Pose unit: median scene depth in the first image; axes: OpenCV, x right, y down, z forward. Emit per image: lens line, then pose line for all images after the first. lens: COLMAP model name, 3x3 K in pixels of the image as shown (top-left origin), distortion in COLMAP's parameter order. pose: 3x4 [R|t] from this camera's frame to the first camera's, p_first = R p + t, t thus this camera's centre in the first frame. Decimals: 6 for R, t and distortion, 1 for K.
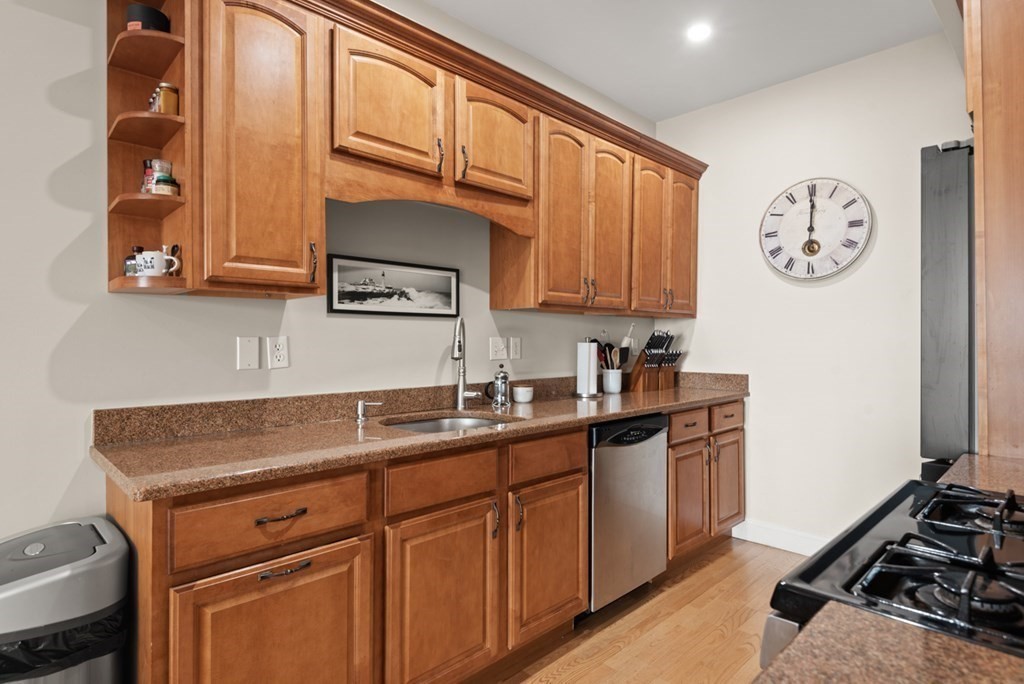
lens RADIAL K [[548.2, 0, 511.8], [0, 548.2, 337.2], [0, 0, 1]] dist [0.002236, 0.000049]
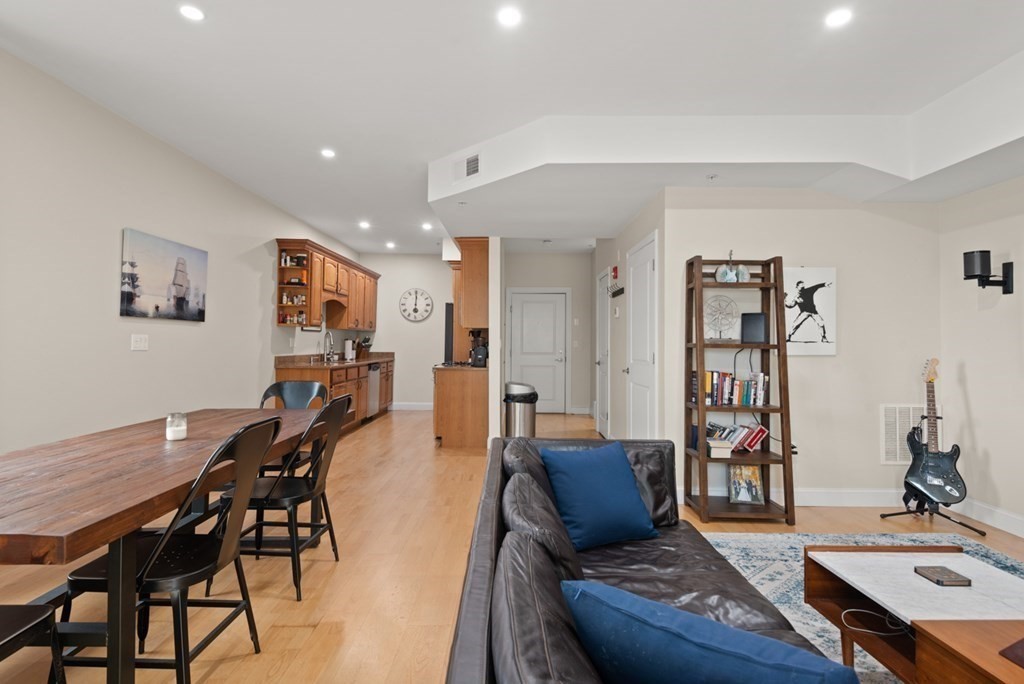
lens RADIAL K [[529.4, 0, 511.4], [0, 529.4, 338.0], [0, 0, 1]] dist [0.000245, 0.000004]
pose [[0.709416, 0.019048, 0.704532, -1.175044], [-0.024574, 0.999695, -0.002284, -0.016233], [-0.704361, -0.015693, 0.709668, -1.506044]]
